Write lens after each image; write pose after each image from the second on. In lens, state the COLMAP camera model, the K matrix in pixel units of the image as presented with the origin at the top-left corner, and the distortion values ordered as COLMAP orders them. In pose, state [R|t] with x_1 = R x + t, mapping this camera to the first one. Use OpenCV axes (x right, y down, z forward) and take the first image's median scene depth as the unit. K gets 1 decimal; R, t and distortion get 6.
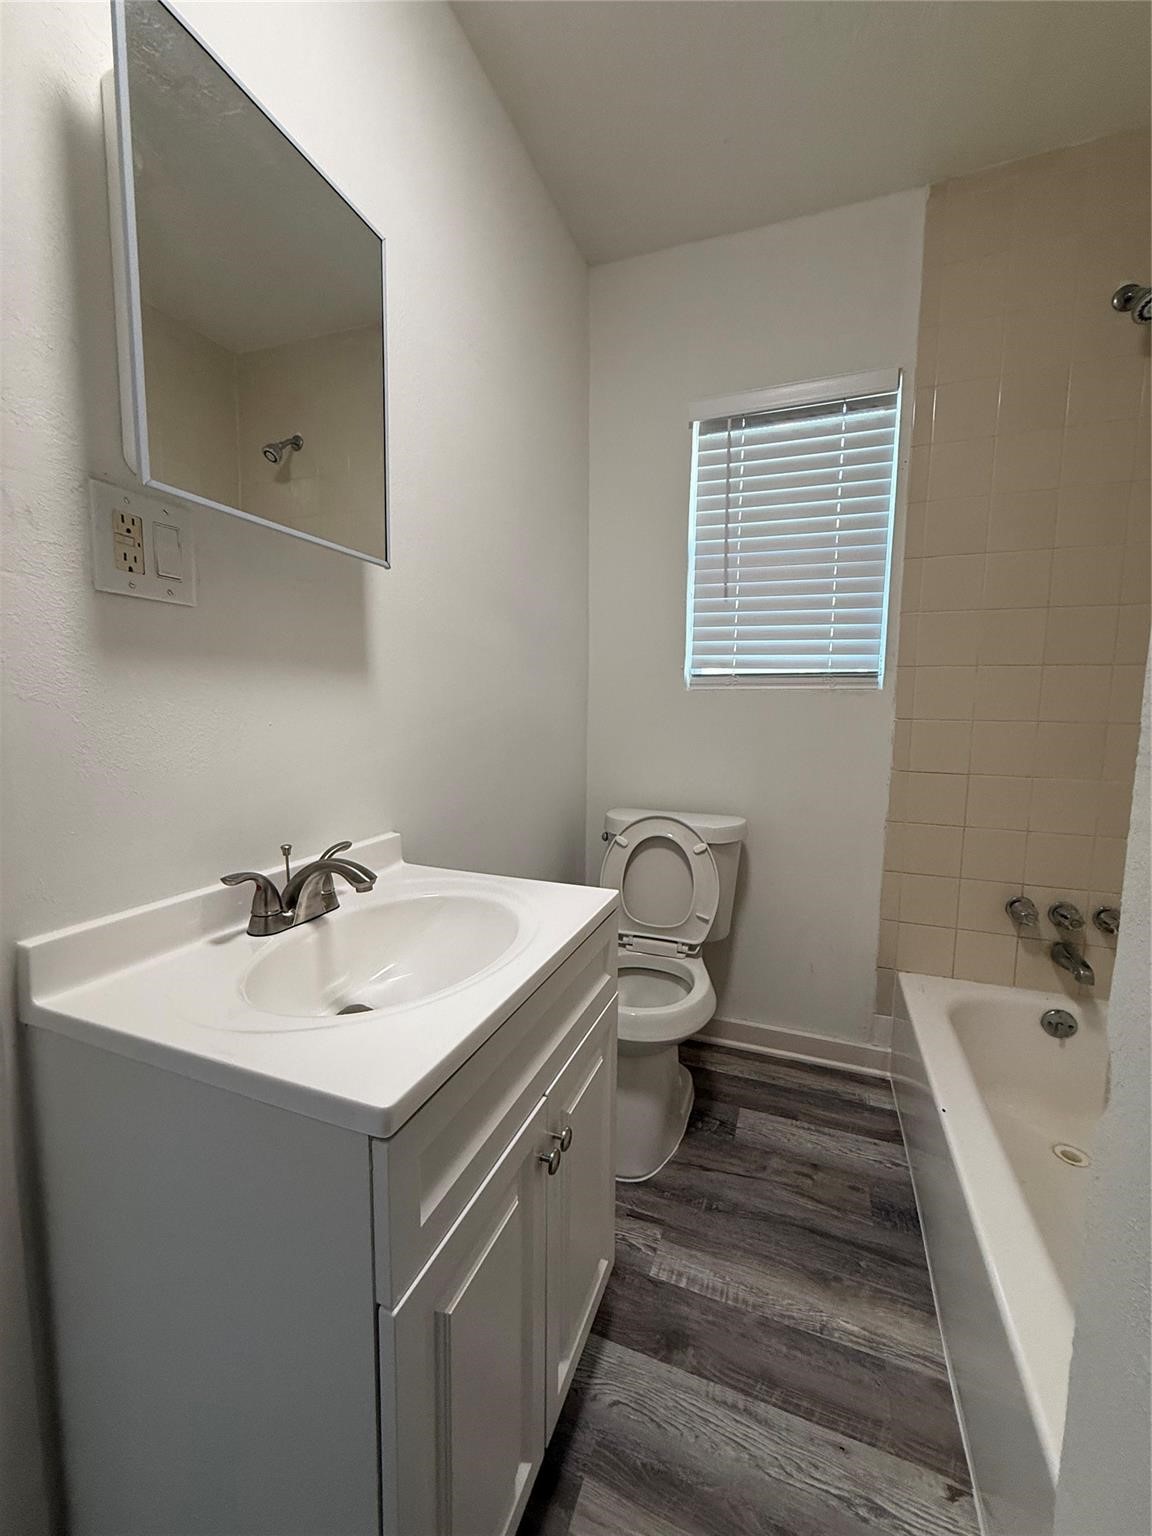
lens RADIAL K [[612.7, 0, 576.7], [0, 612.7, 764.8], [0, 0, 1]] dist [0.002124, 0.000740]
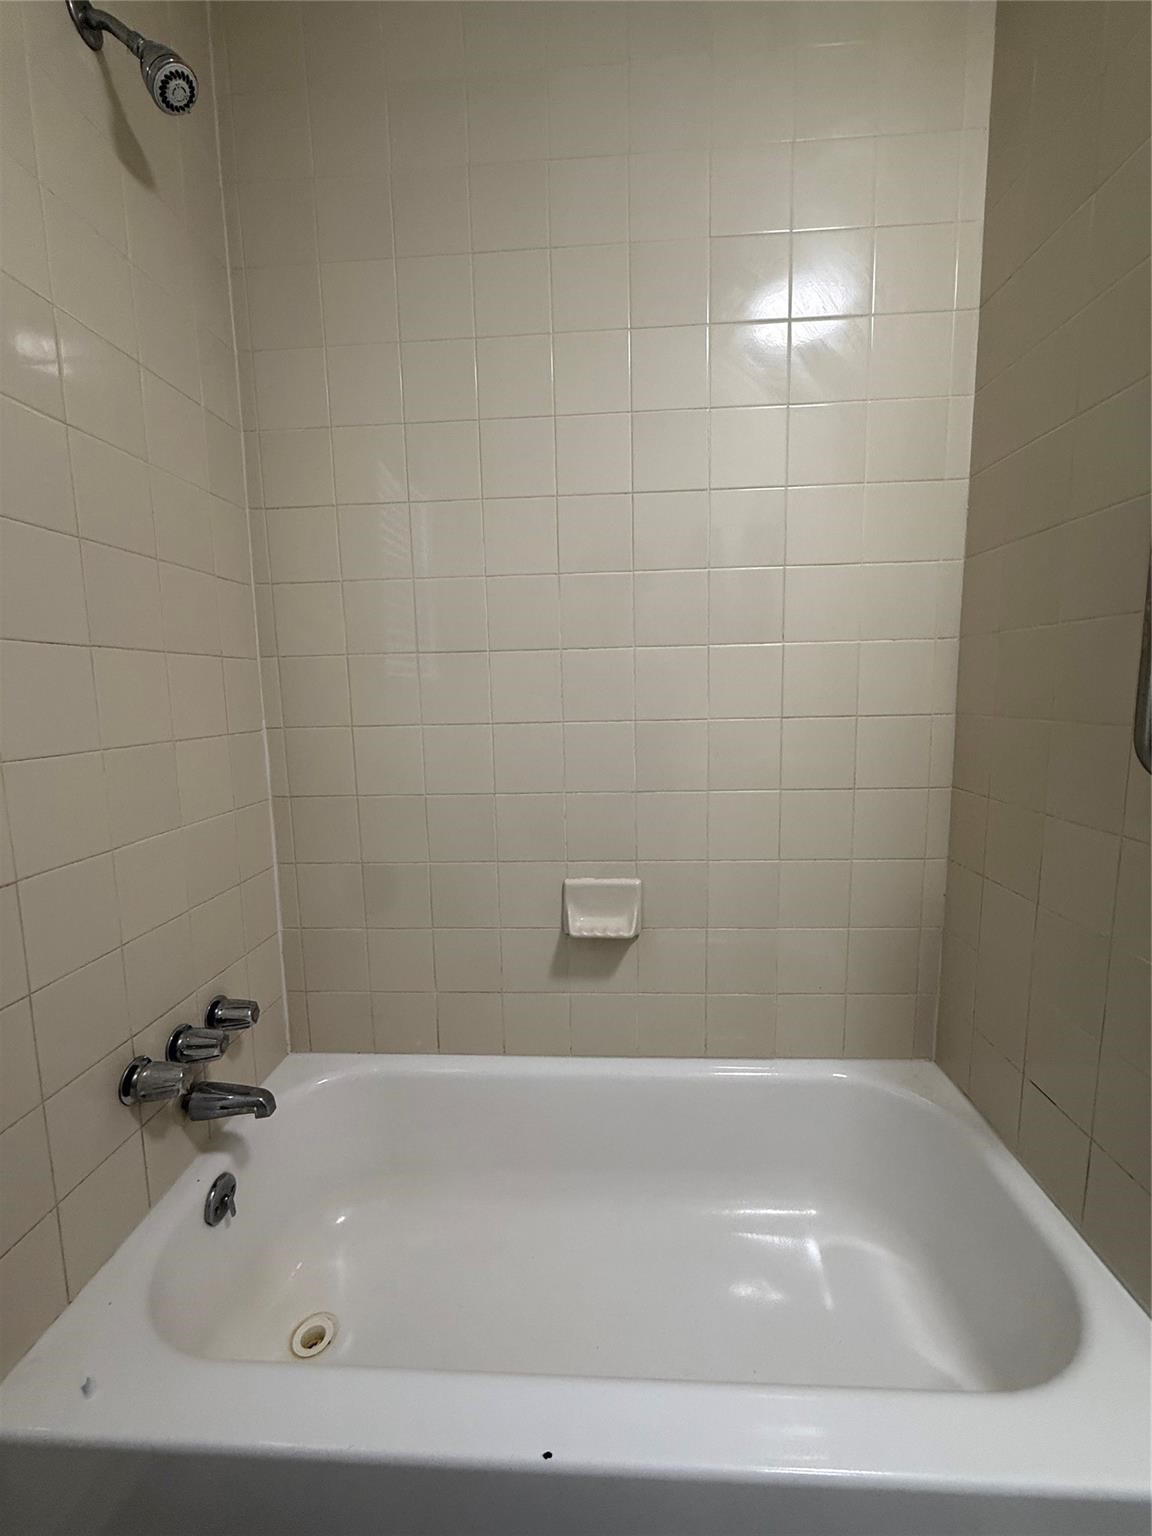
lens RADIAL K [[612.7, 0, 577.0], [0, 612.7, 770.1], [0, 0, 1]] dist [0.002124, 0.000740]
pose [[-0.309383, -0.118244, 0.943557, 0.095920], [0.111295, 0.980917, 0.159418, -0.091799], [-0.944402, 0.154335, -0.290320, 0.743250]]
